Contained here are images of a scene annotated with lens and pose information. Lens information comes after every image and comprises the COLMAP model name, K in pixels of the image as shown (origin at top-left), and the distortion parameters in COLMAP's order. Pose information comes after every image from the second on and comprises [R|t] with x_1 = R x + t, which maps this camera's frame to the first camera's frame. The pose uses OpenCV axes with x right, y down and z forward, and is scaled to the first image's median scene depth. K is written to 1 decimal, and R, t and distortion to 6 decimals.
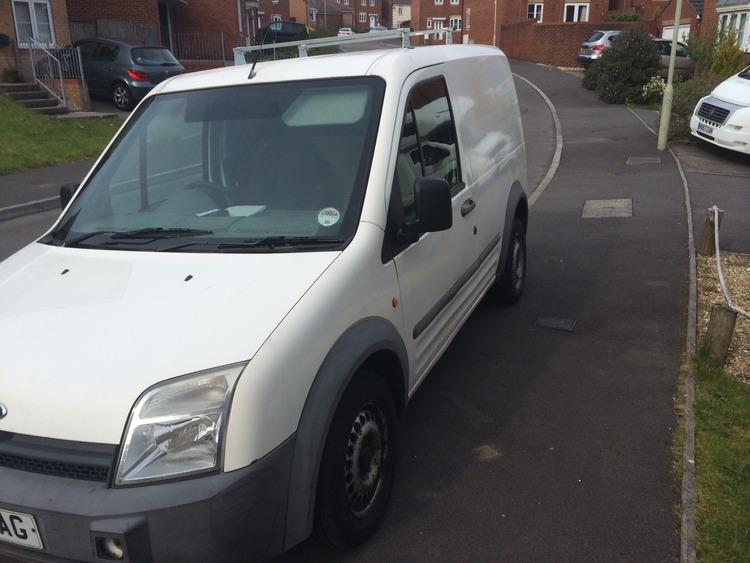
lens RADIAL K [[604.7, 0, 375.0], [0, 604.7, 281.5], [0, 0, 1]] dist [0.076286, -0.098826]
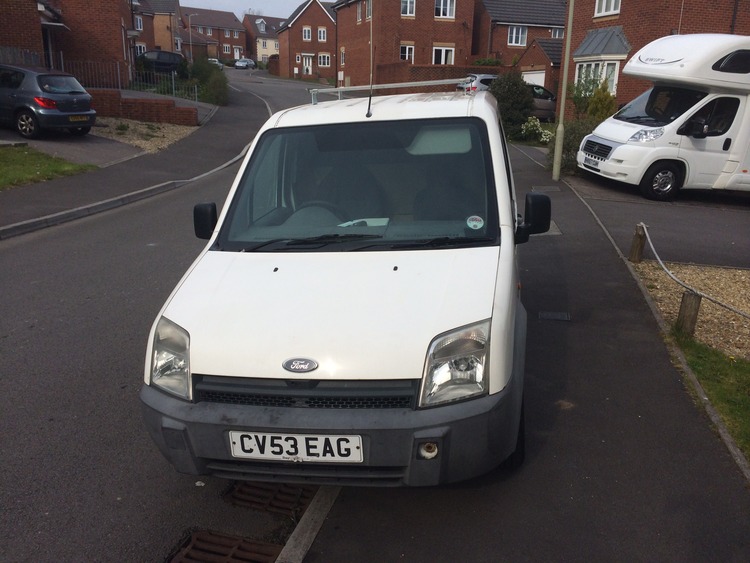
lens RADIAL K [[604.7, 0, 375.0], [0, 604.7, 281.5], [0, 0, 1]] dist [0.076286, -0.098826]
pose [[0.978882, -0.032377, 0.201846, -0.108697], [0.042358, 0.998074, -0.045324, 0.014151], [-0.199990, 0.052916, 0.978368, -0.047712]]
